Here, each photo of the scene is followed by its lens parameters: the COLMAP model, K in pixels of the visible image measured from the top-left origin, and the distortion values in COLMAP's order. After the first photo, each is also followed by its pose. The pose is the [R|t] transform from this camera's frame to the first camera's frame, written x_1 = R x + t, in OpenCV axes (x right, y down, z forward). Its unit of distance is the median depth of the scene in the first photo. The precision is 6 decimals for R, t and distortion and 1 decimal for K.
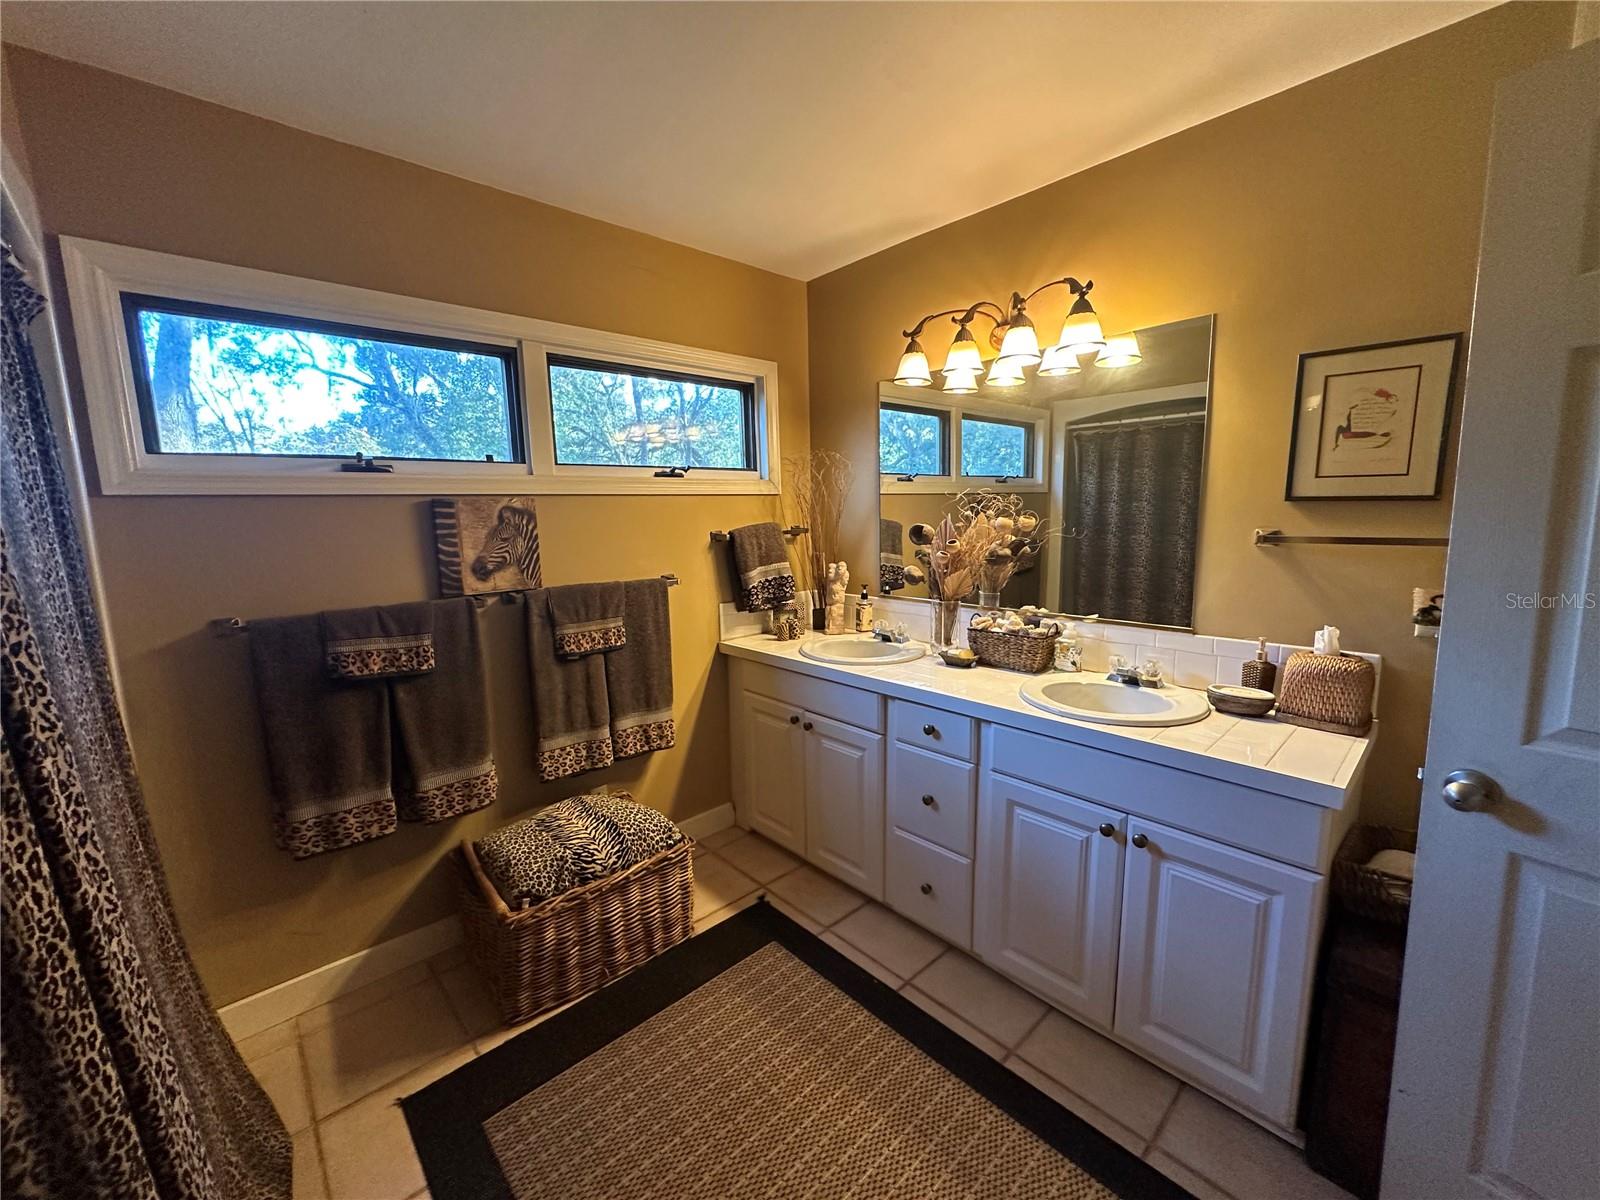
lens RADIAL K [[638.9, 0, 801.0], [0, 638.9, 598.8], [0, 0, 1]] dist [-0.003637, 0.000695]
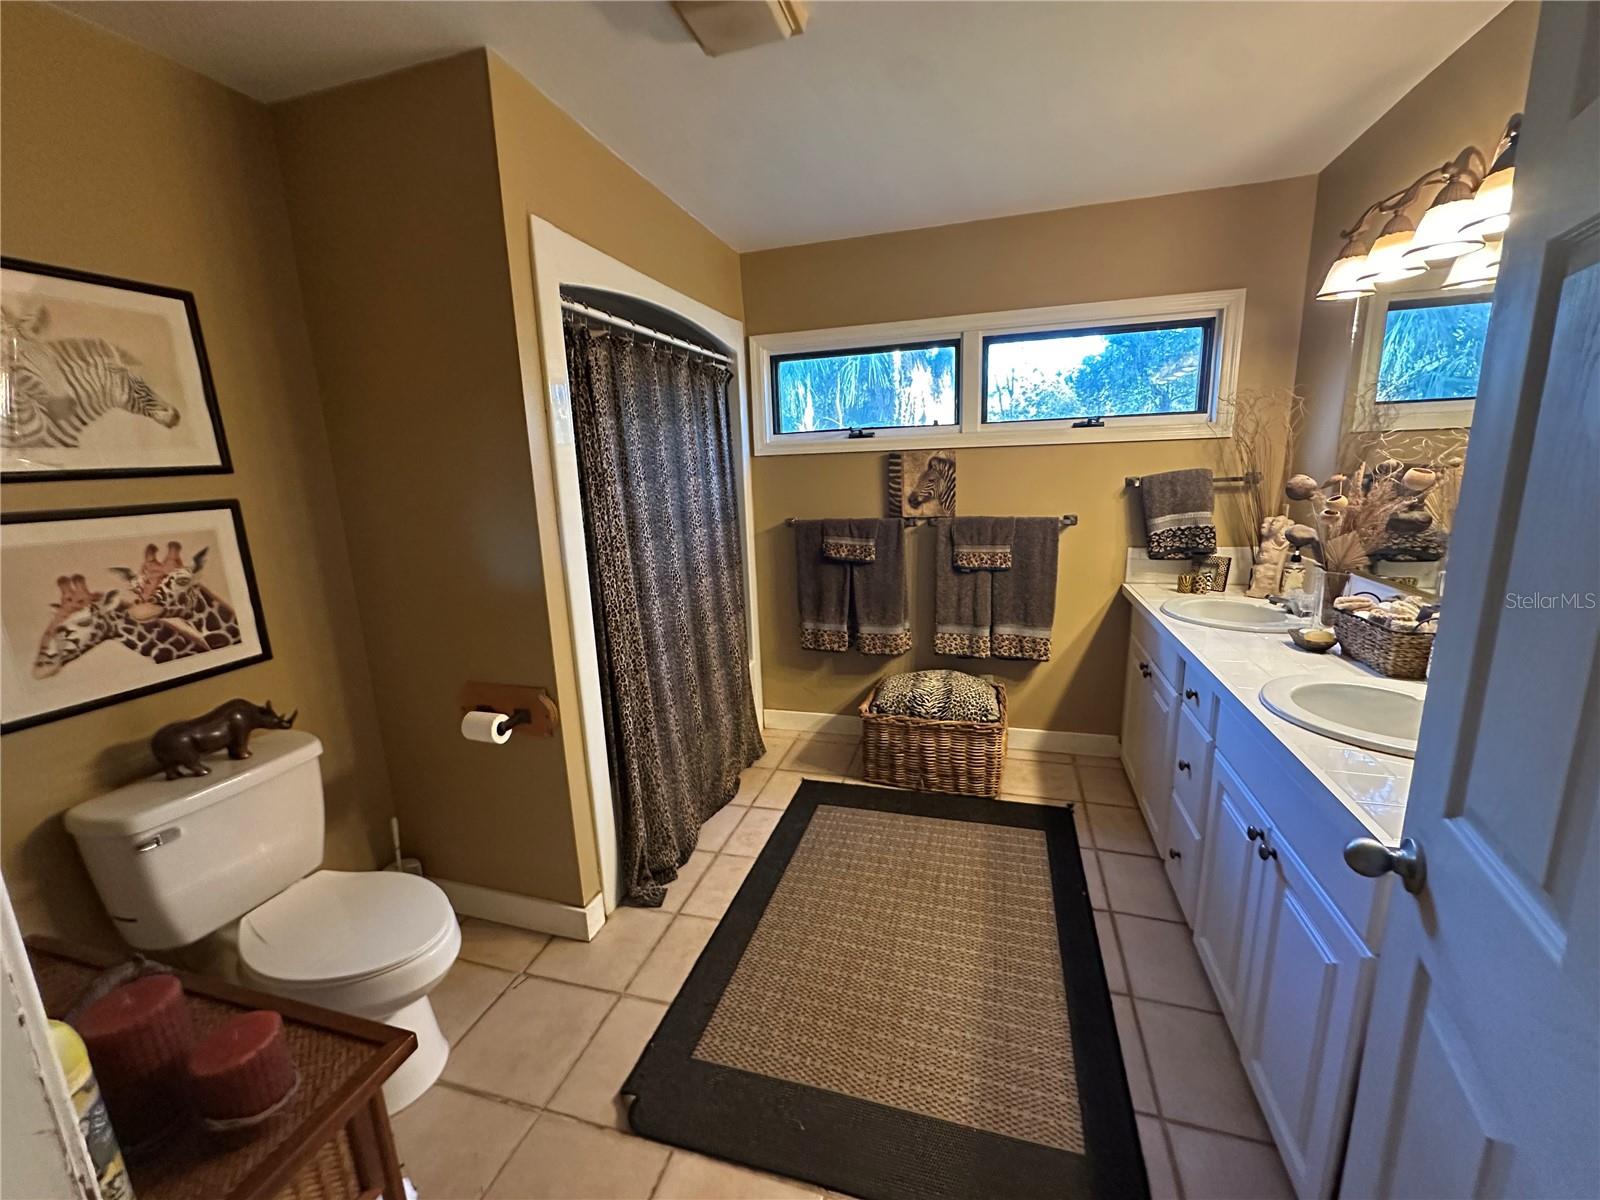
lens RADIAL K [[638.9, 0, 801.0], [0, 638.9, 598.8], [0, 0, 1]] dist [-0.003637, 0.000695]
pose [[0.510763, 0.182998, -0.840019, 0.625890], [-0.096505, 0.983112, 0.155492, -0.025838], [0.854288, 0.001647, 0.519798, 0.001963]]
